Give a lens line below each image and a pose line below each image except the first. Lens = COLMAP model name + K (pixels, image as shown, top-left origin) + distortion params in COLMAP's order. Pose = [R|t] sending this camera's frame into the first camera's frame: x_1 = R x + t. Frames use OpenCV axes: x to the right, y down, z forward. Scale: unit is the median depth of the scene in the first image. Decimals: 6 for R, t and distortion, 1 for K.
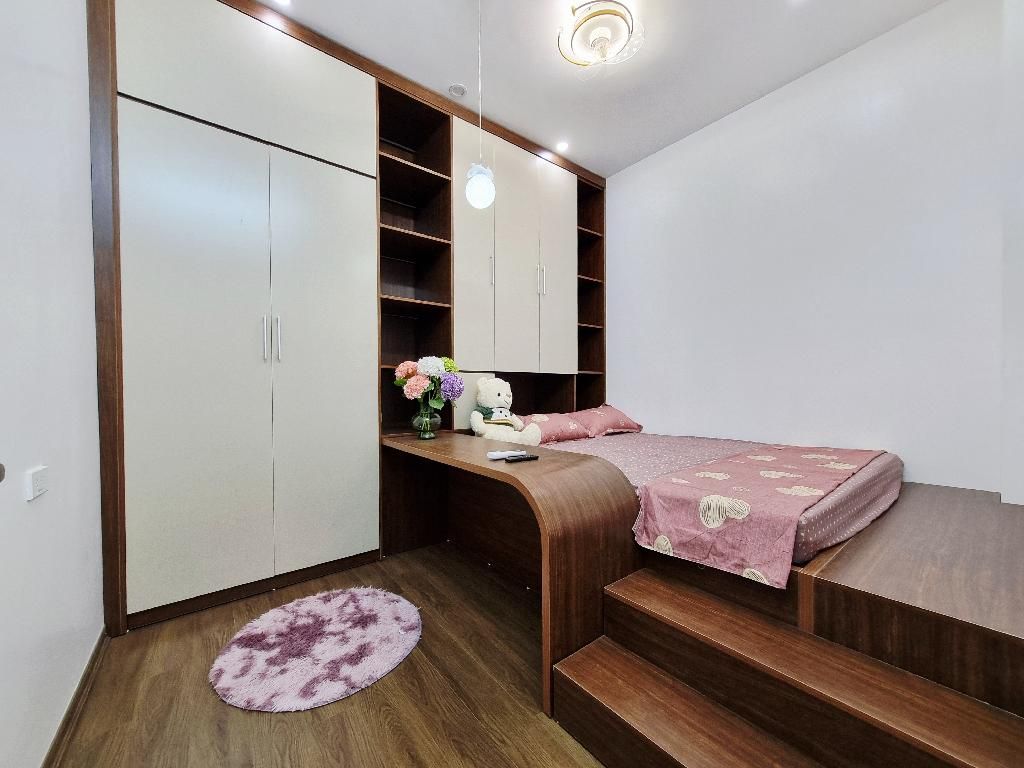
lens RADIAL K [[394.3, 0, 515.3], [0, 394.3, 395.6], [0, 0, 1]] dist [0.001392, 0.000169]
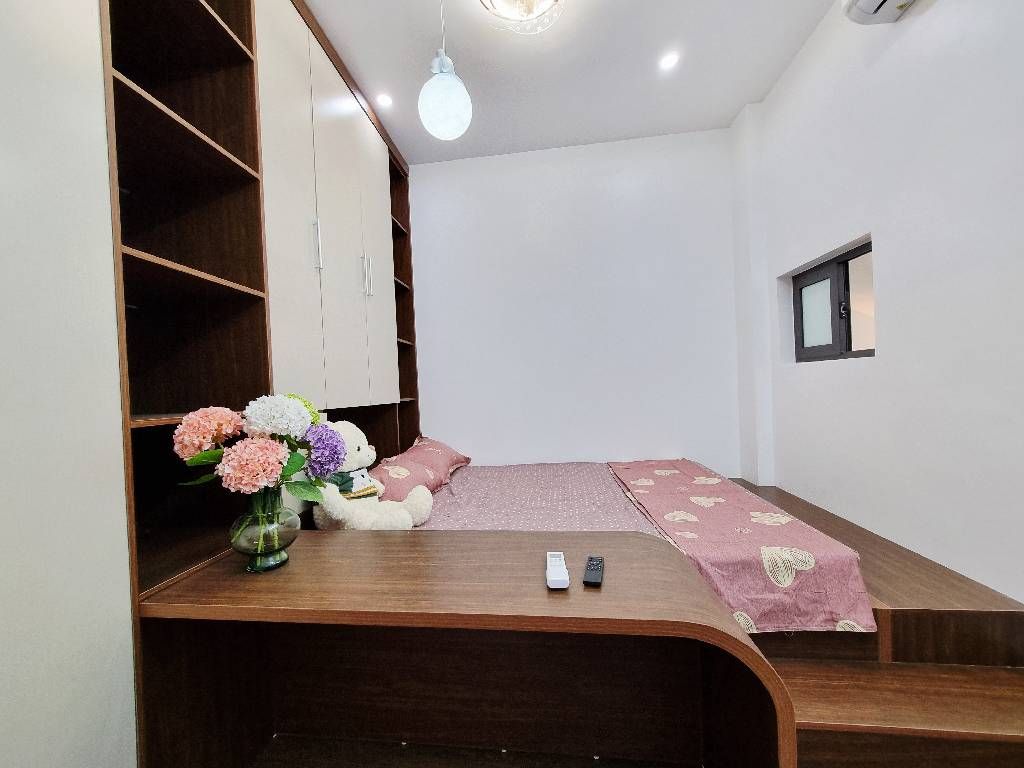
lens RADIAL K [[394.3, 0, 515.3], [0, 394.3, 395.6], [0, 0, 1]] dist [0.001392, 0.000169]
pose [[0.708417, -0.029457, 0.705179, -0.347314], [0.047440, 0.998856, -0.005934, -0.081827], [-0.704198, 0.037658, 0.709004, 0.444613]]
